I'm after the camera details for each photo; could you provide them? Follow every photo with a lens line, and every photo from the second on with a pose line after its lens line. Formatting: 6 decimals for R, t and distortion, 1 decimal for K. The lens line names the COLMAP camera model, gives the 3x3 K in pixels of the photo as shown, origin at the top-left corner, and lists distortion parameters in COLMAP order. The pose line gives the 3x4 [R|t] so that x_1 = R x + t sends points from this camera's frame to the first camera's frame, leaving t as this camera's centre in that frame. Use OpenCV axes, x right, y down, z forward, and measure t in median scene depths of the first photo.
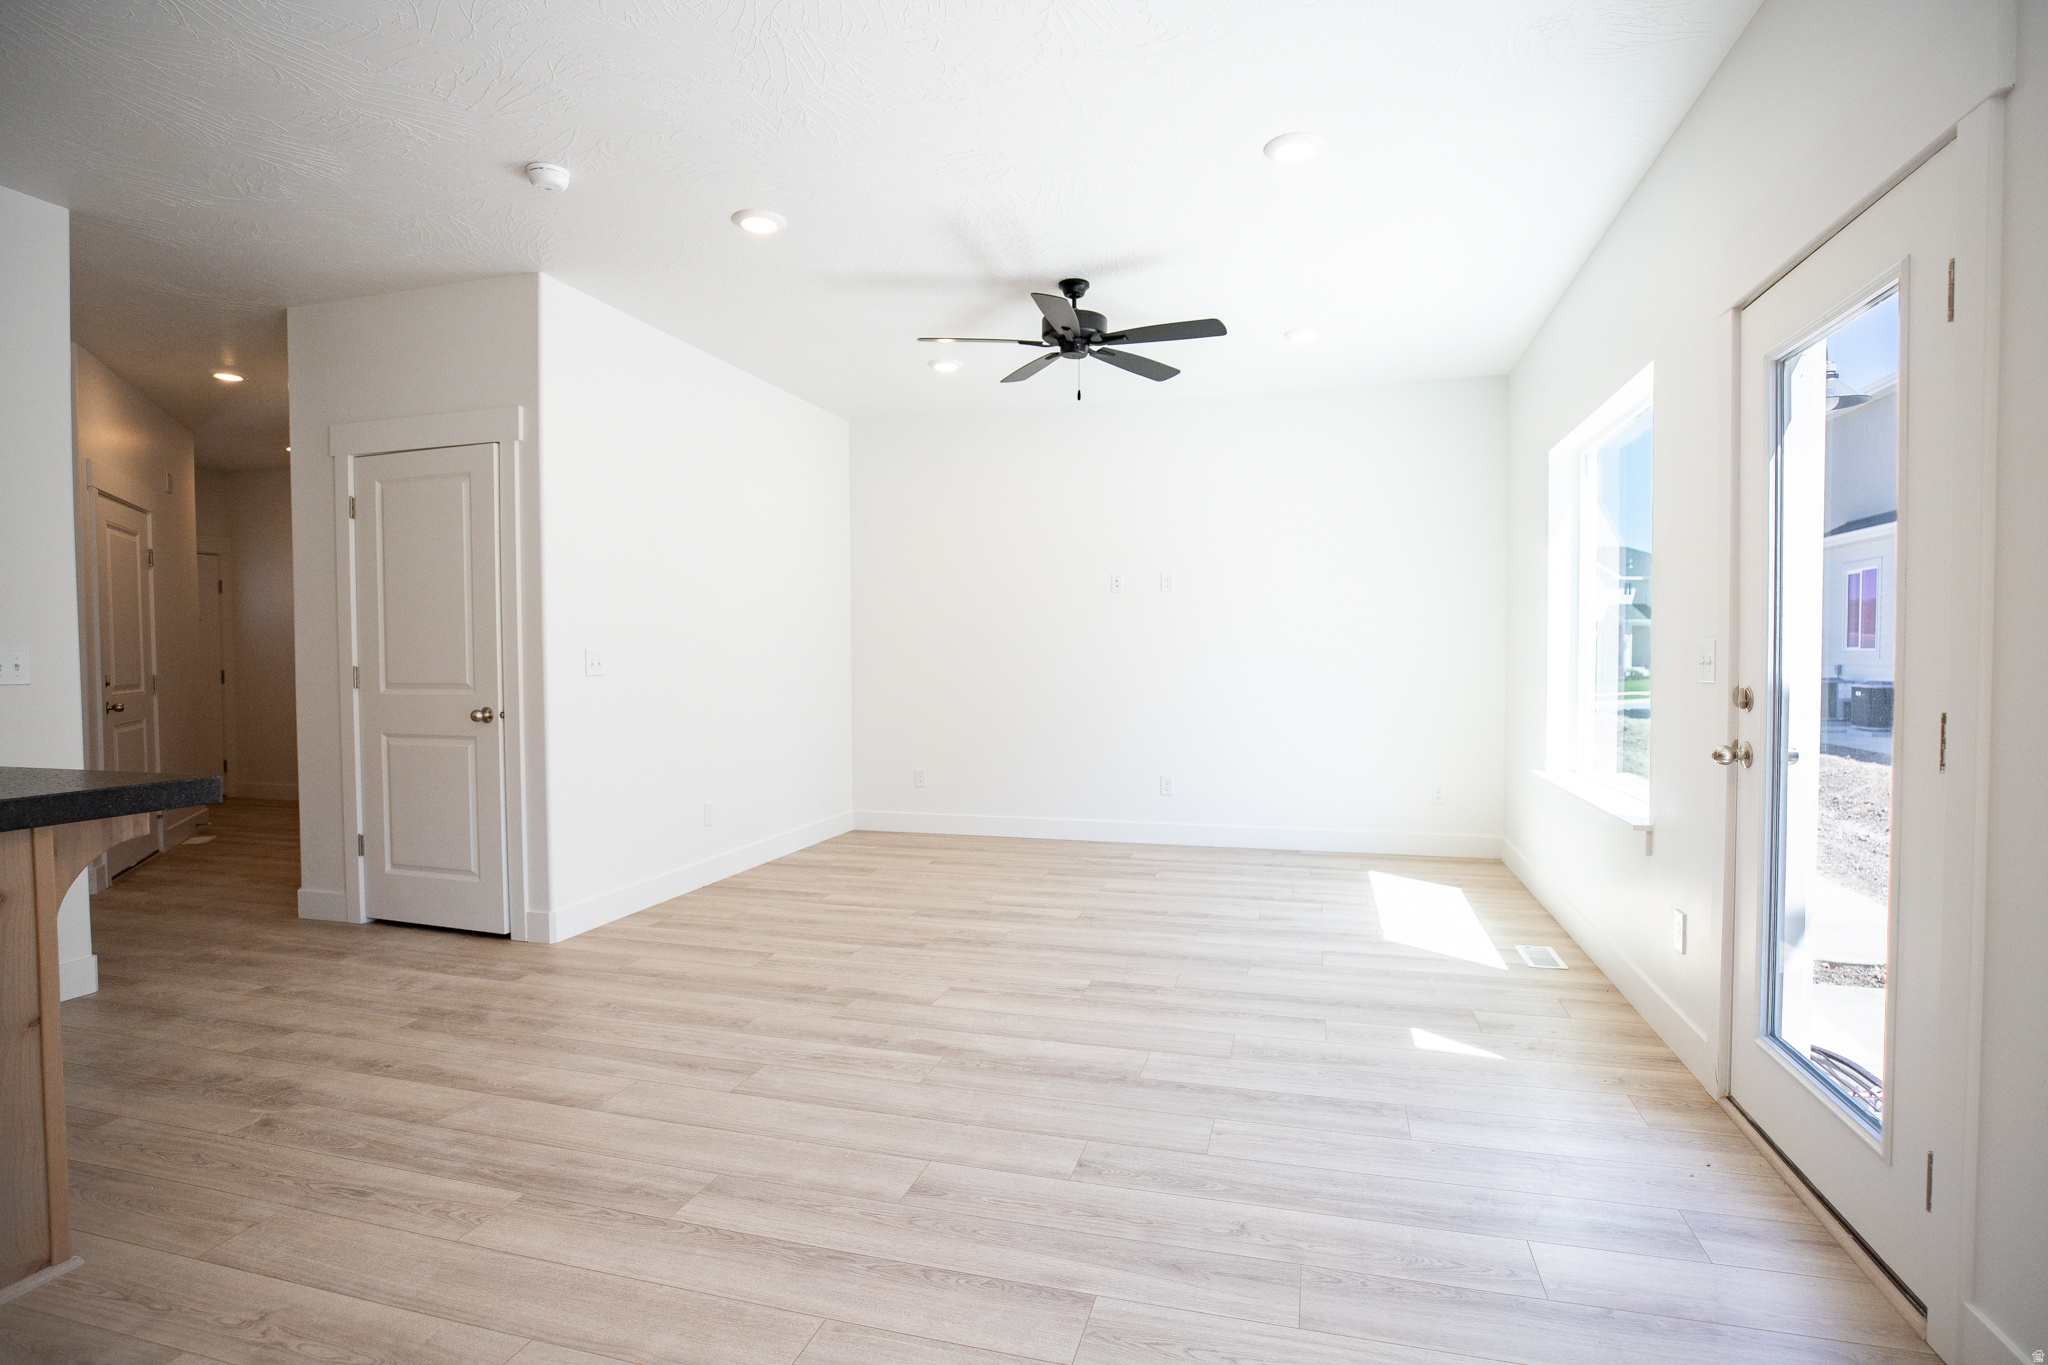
lens RADIAL K [[1006.6, 0, 1021.0], [0, 1006.6, 682.2], [0, 0, 1]] dist [-0.000198, -0.000027]
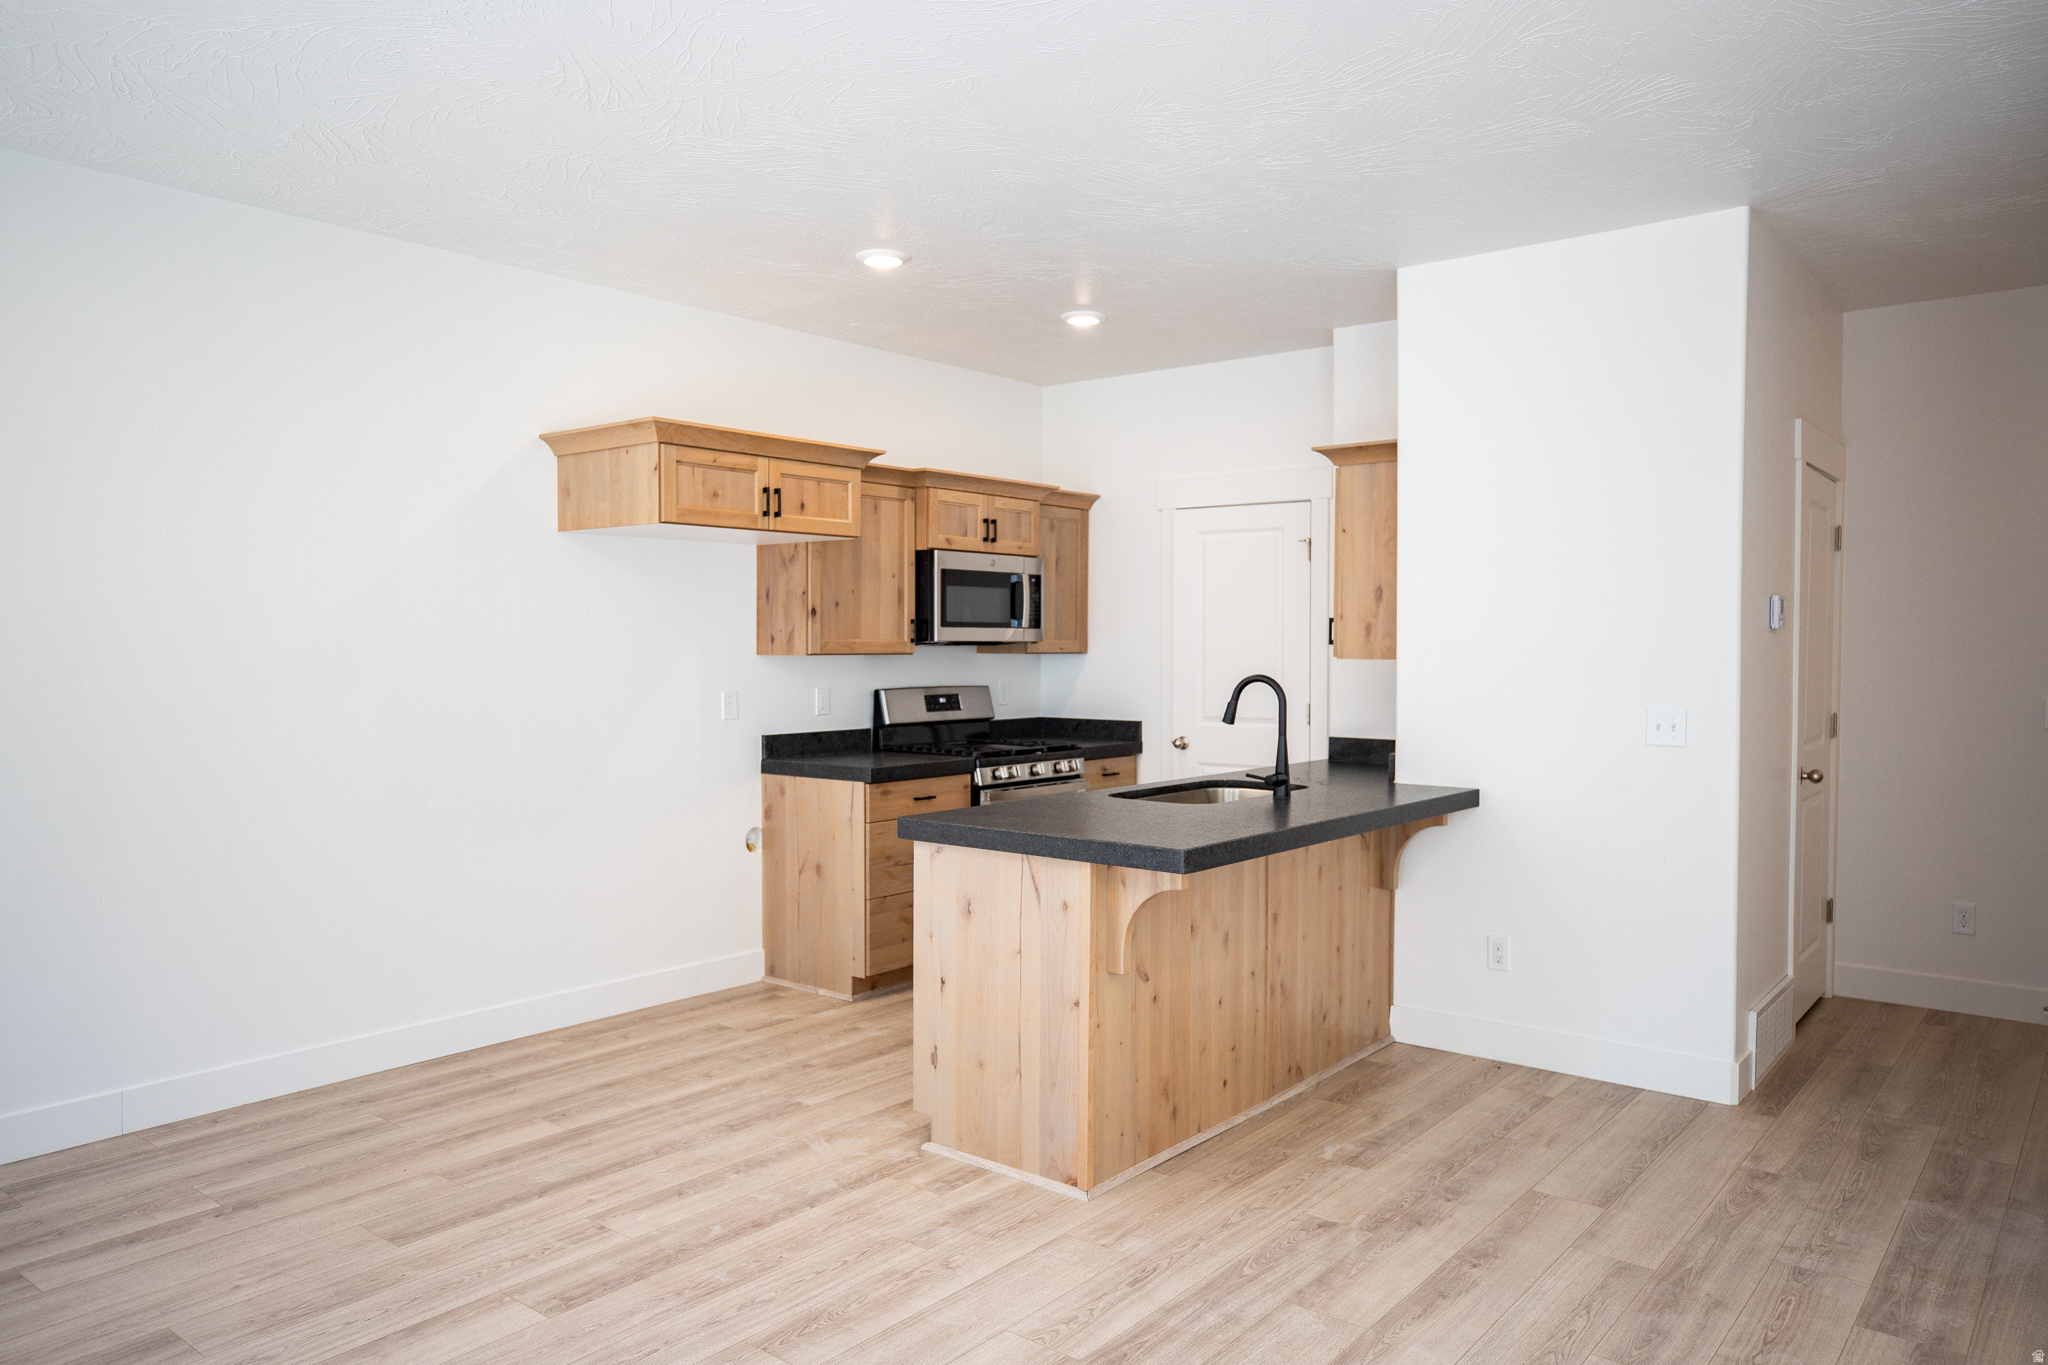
lens RADIAL K [[1401.1, 0, 1024.0], [0, 1401.1, 677.5], [0, 0, 1]] dist [0.002351, 0.003005]
pose [[-0.381358, 0.032341, -0.923861, 0.523655], [-0.023934, 0.998707, 0.044841, -0.125125], [0.924117, 0.039212, -0.380091, 1.095835]]
